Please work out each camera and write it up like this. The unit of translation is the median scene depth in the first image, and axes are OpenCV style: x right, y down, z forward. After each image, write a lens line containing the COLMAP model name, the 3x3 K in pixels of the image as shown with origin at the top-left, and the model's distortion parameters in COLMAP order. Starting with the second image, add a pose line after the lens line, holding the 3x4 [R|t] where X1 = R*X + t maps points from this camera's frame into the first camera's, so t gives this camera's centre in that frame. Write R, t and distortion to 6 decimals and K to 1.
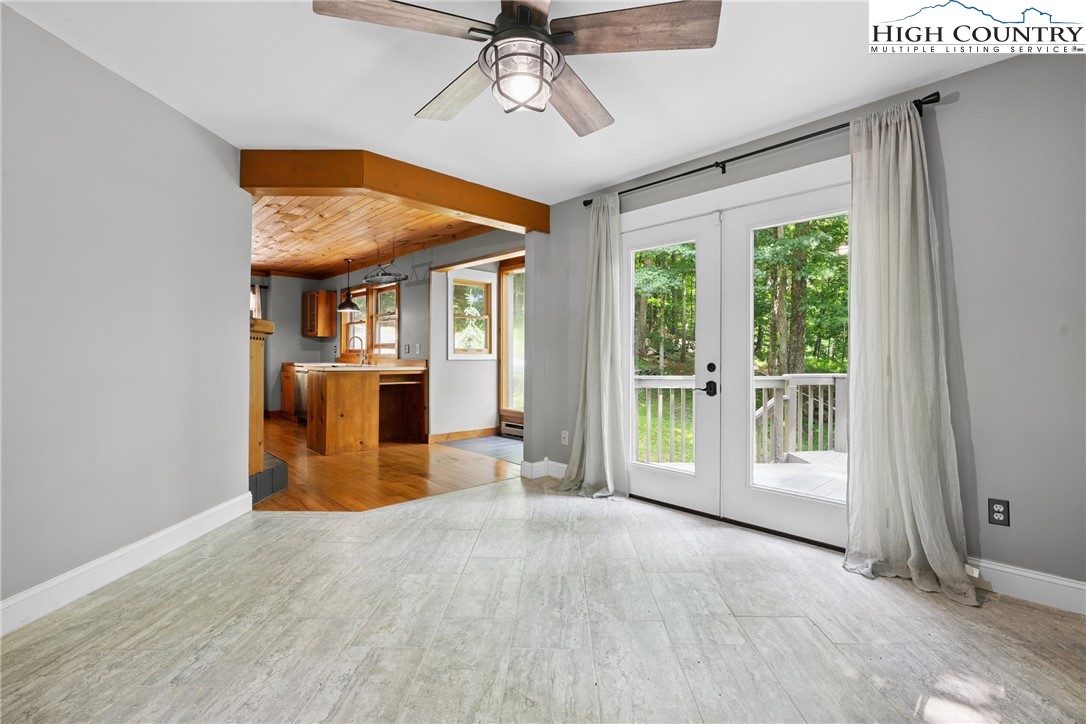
lens RADIAL K [[503.1, 0, 544.9], [0, 503.1, 356.9], [0, 0, 1]] dist [0.000491, 0.000092]
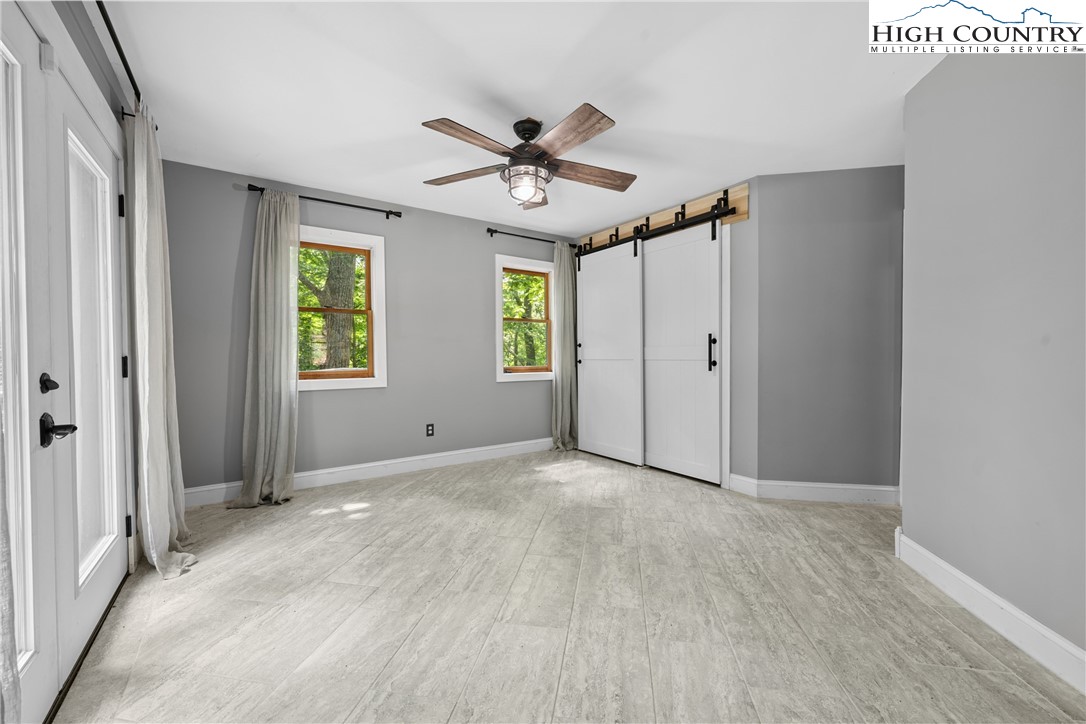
lens RADIAL K [[431.8, 0, 538.3], [0, 431.8, 361.6], [0, 0, 1]] dist [-0.005579, 0.000268]
pose [[-0.988455, -0.000698, 0.151514, -0.254509], [0.002523, 0.999775, 0.021059, -0.010762], [-0.151495, 0.021198, -0.988231, 2.038219]]
